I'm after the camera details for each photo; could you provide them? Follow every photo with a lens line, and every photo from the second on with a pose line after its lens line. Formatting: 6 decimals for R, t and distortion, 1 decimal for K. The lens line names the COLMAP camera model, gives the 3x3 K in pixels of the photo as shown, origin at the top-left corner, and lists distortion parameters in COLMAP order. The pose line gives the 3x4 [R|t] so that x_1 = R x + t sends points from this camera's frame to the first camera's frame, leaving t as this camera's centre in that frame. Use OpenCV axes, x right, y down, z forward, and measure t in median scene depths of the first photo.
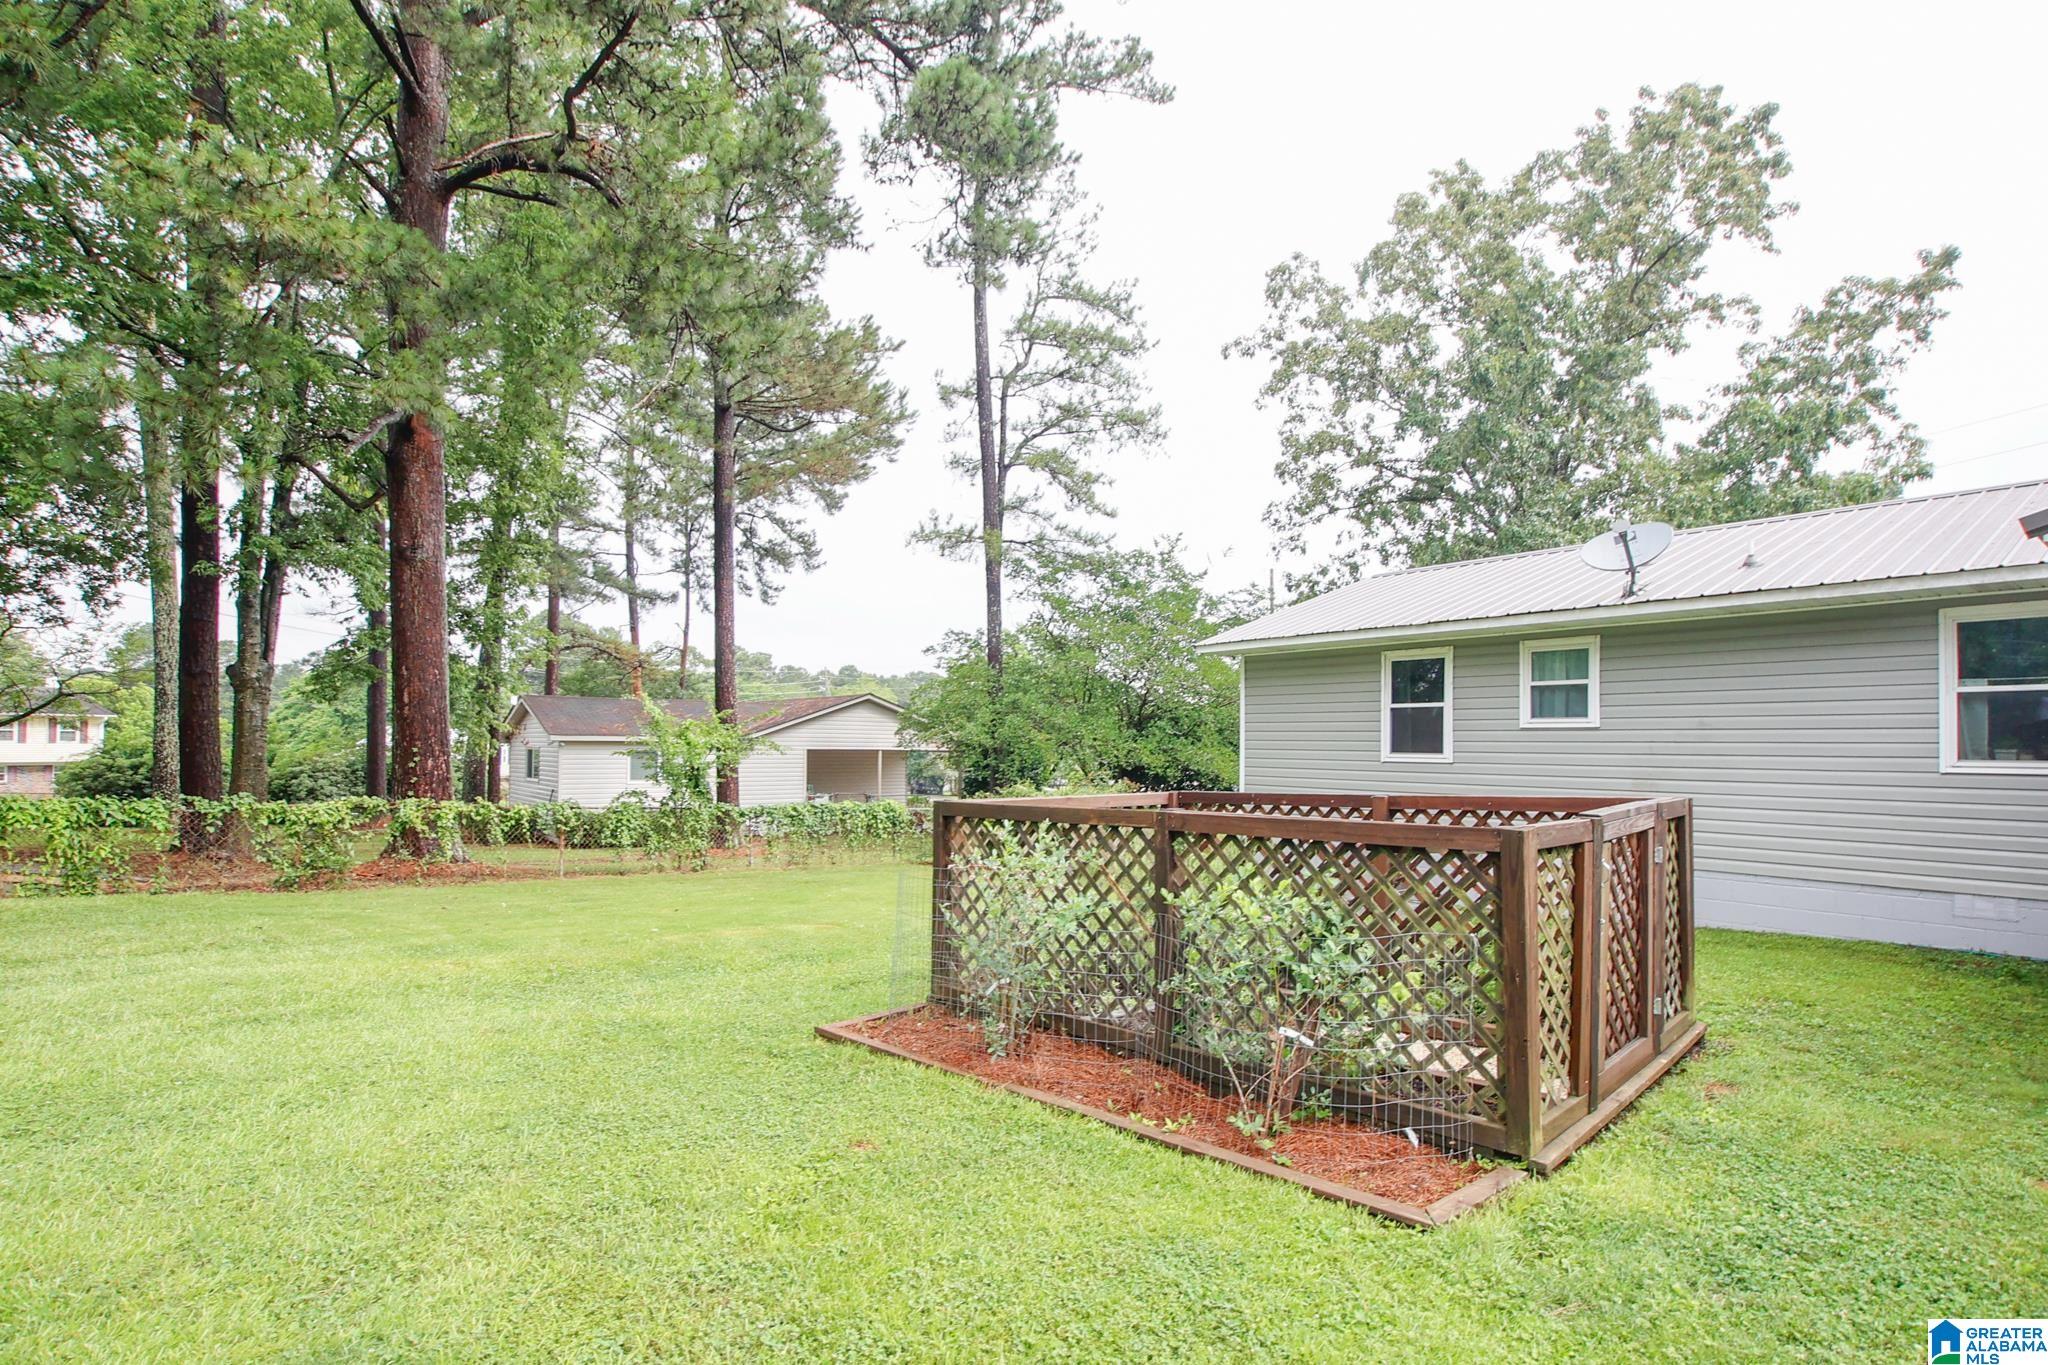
lens RADIAL K [[975.3, 0, 1026.0], [0, 975.3, 733.8], [0, 0, 1]] dist [-0.039540, 0.008504]
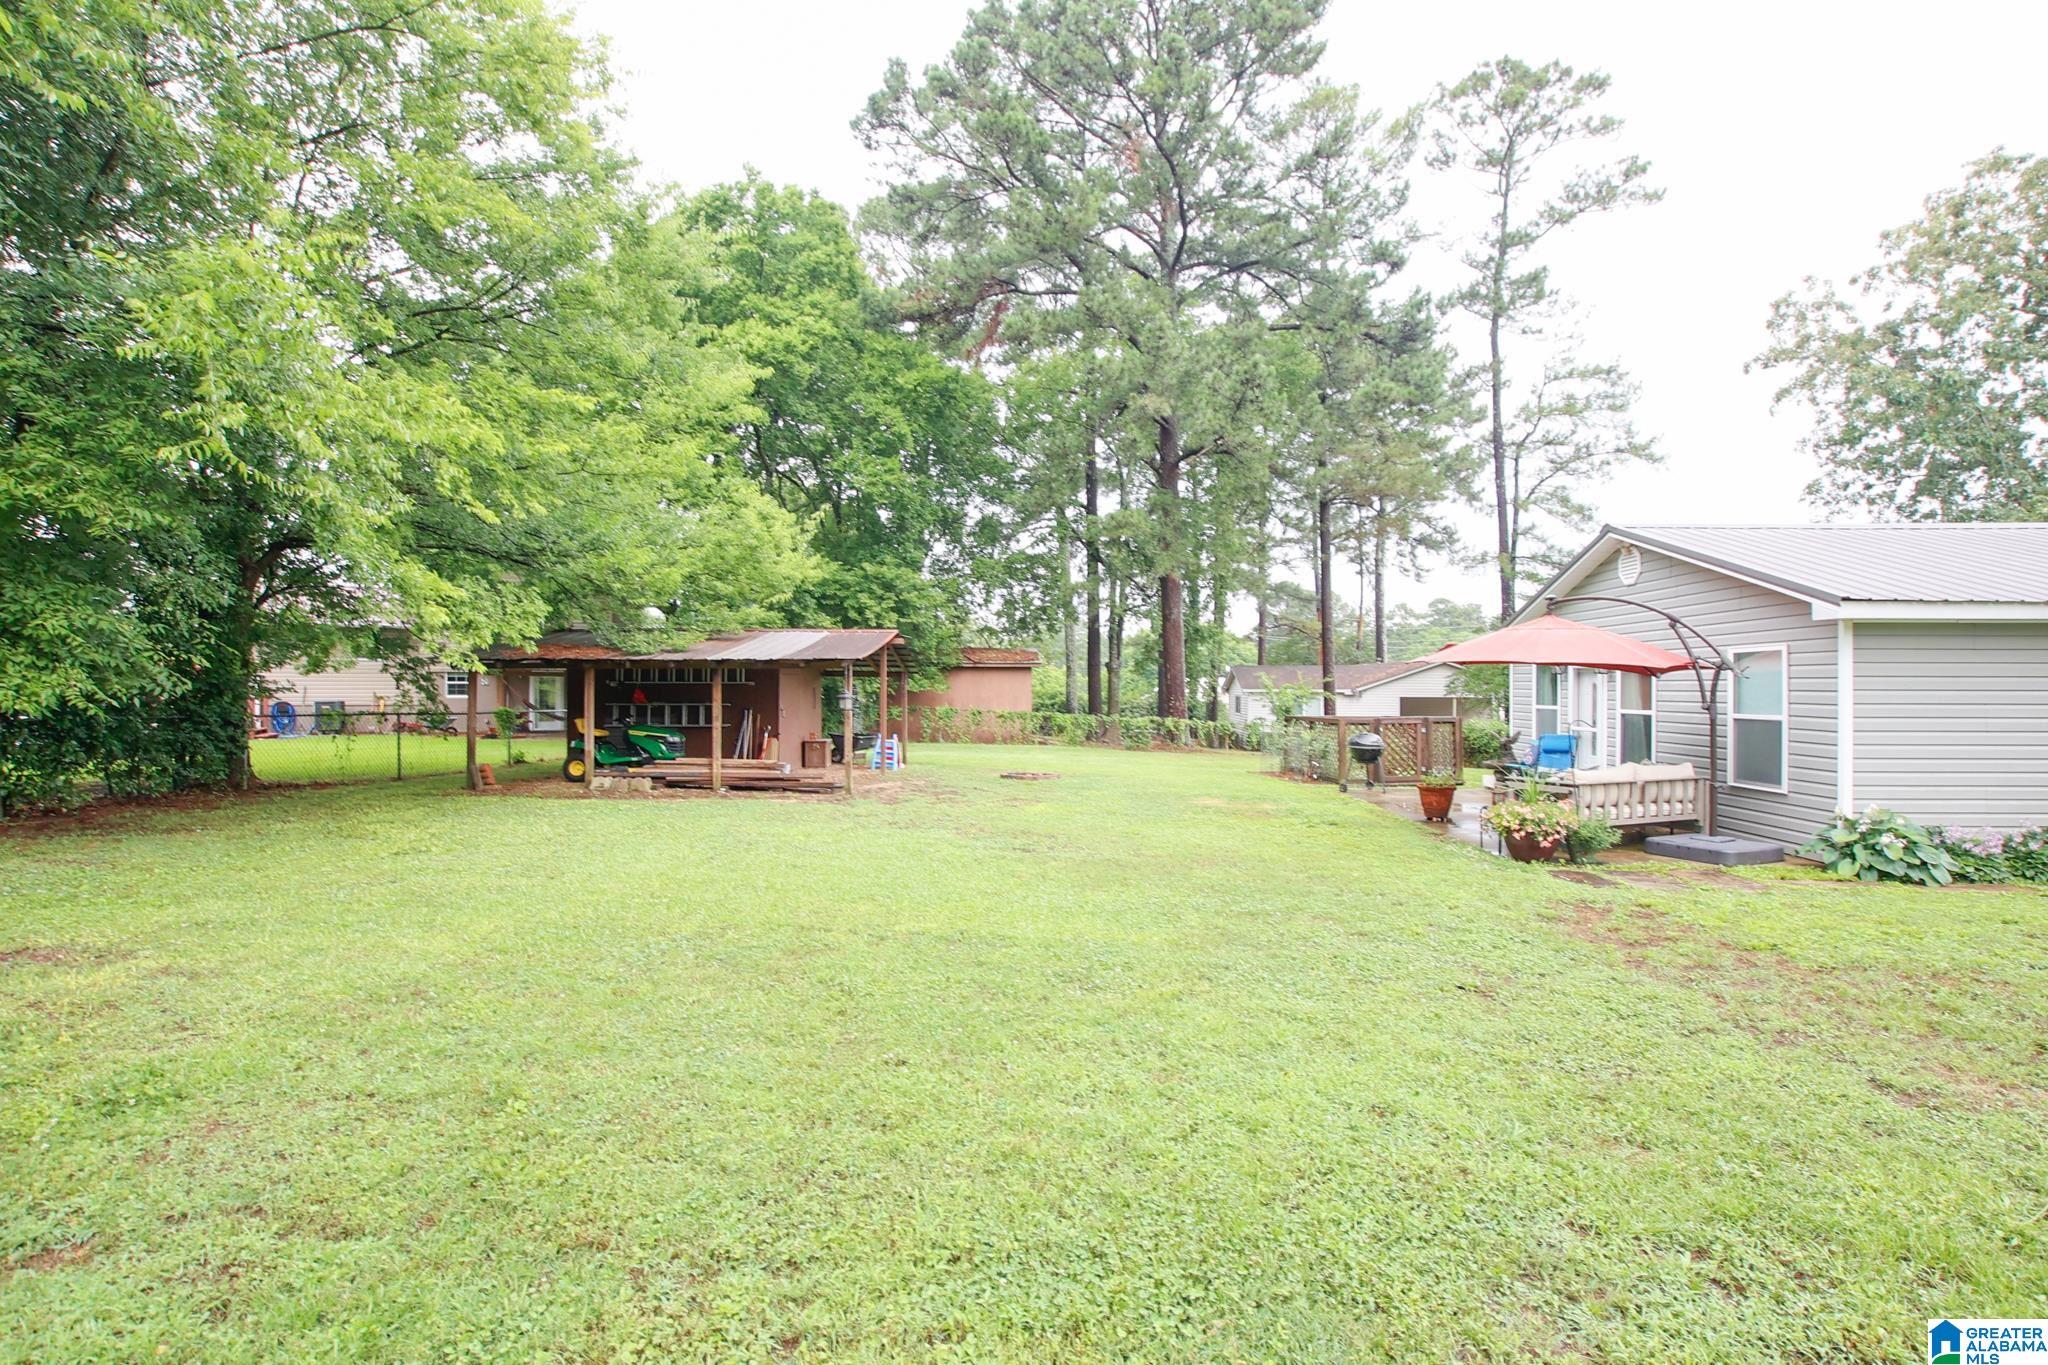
lens RADIAL K [[988.2, 0, 1024.0], [0, 988.2, 682.5], [0, 0, 1]] dist [-0.019443, 0.000274]
pose [[0.737920, -0.006439, -0.674857, 0.438746], [0.010948, 0.999937, 0.002431, -0.019055], [0.674799, -0.009182, 0.737944, -0.620447]]
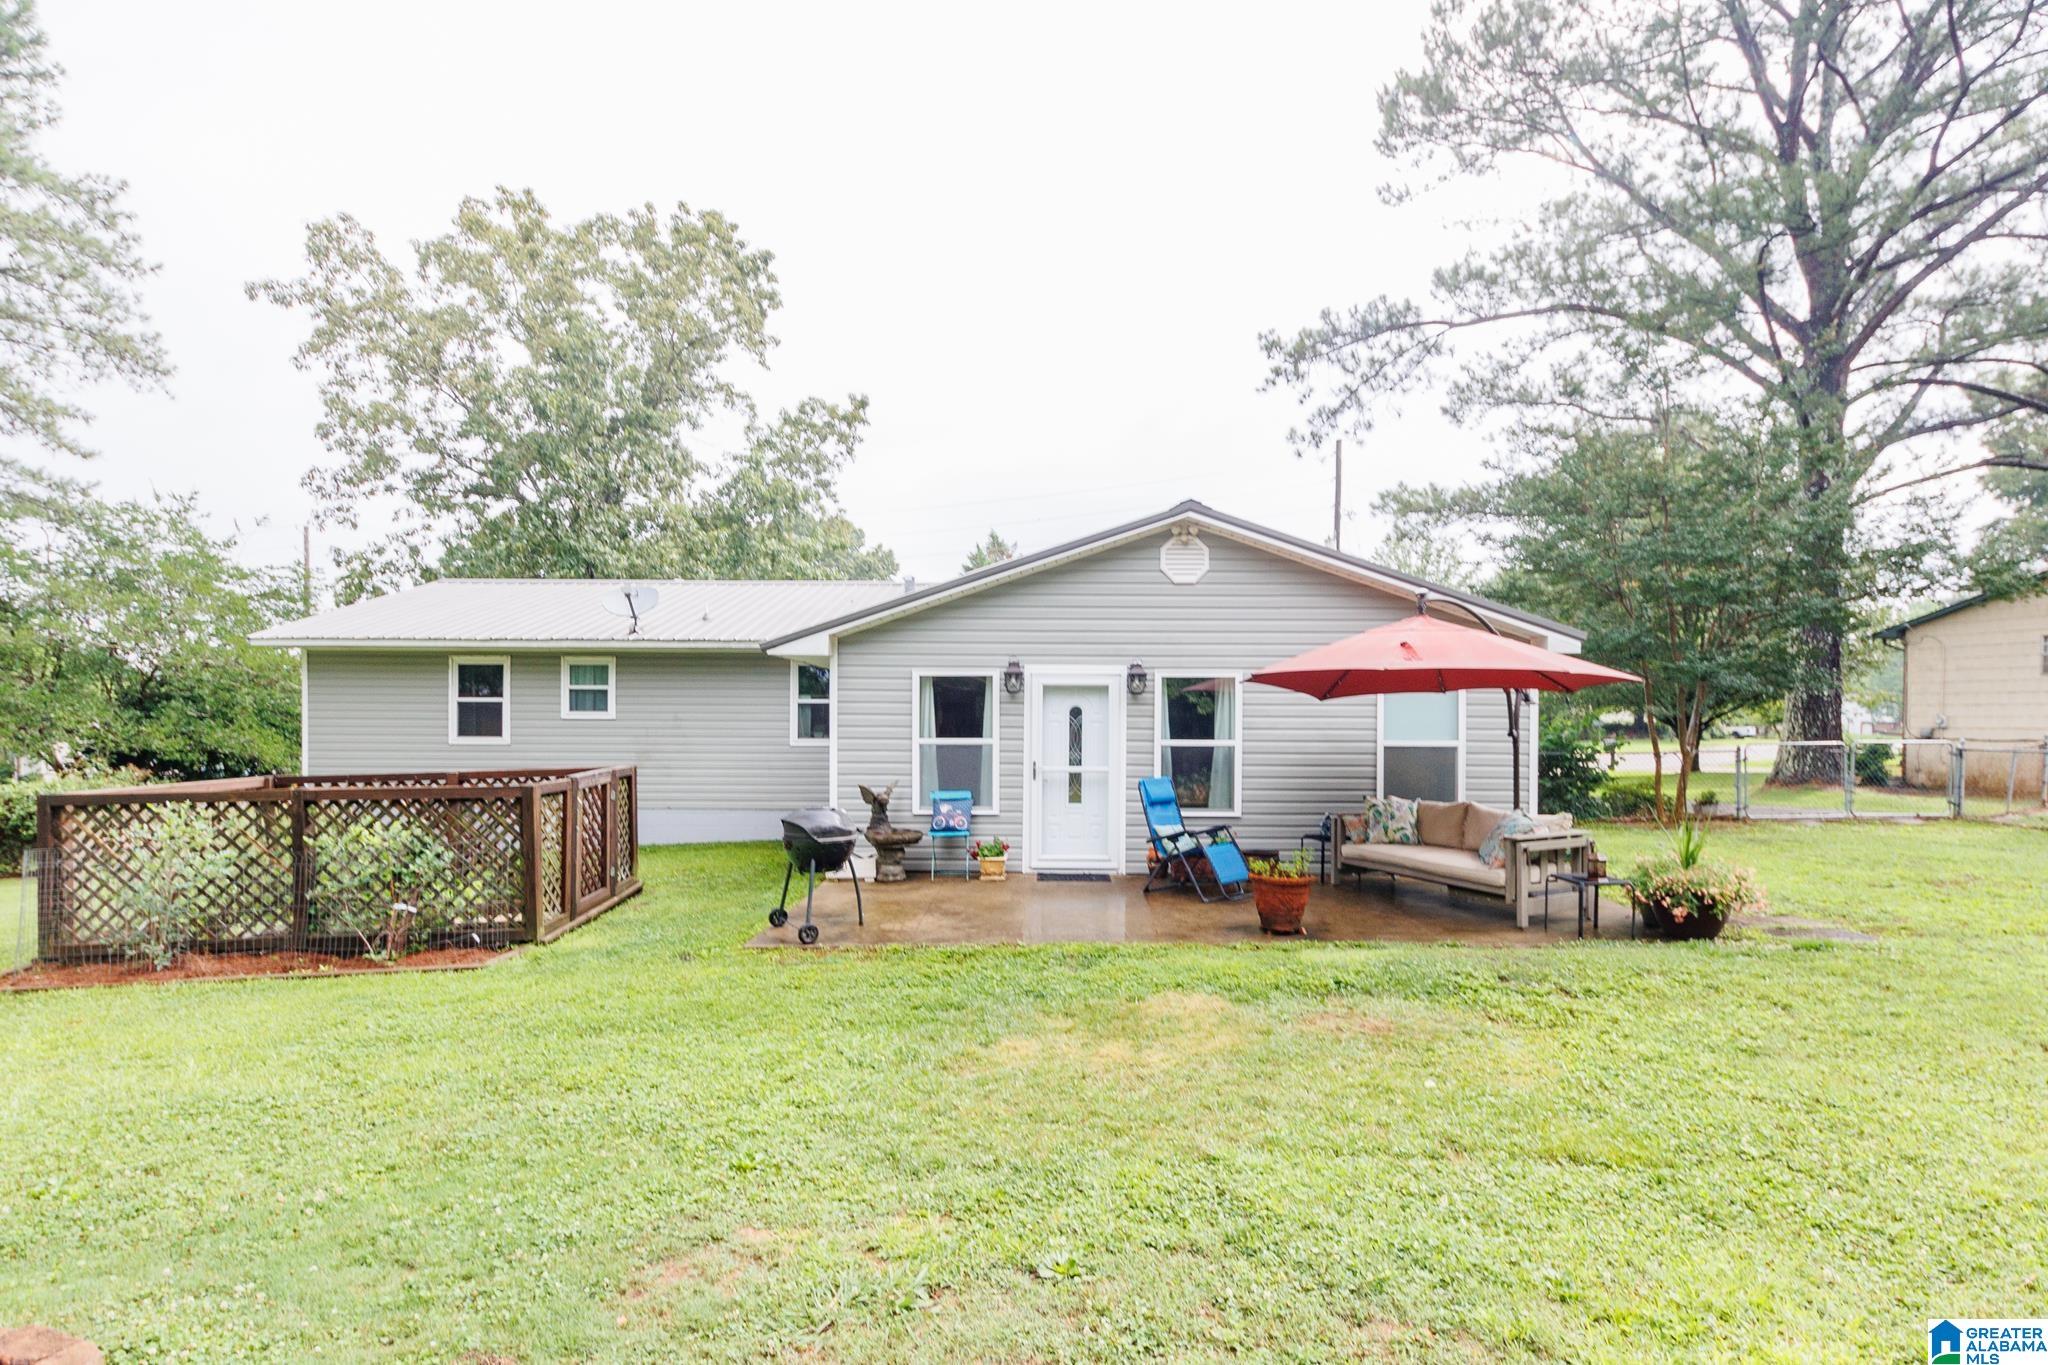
lens RADIAL K [[950.5, 0, 1055.2], [0, 950.5, 729.6], [0, 0, 1]] dist [0.001764, -0.000187]
pose [[0.602634, -0.013675, 0.797900, -0.070358], [-0.007792, 0.999705, 0.023018, -0.012334], [-0.797979, -0.020089, 0.602350, -0.180430]]
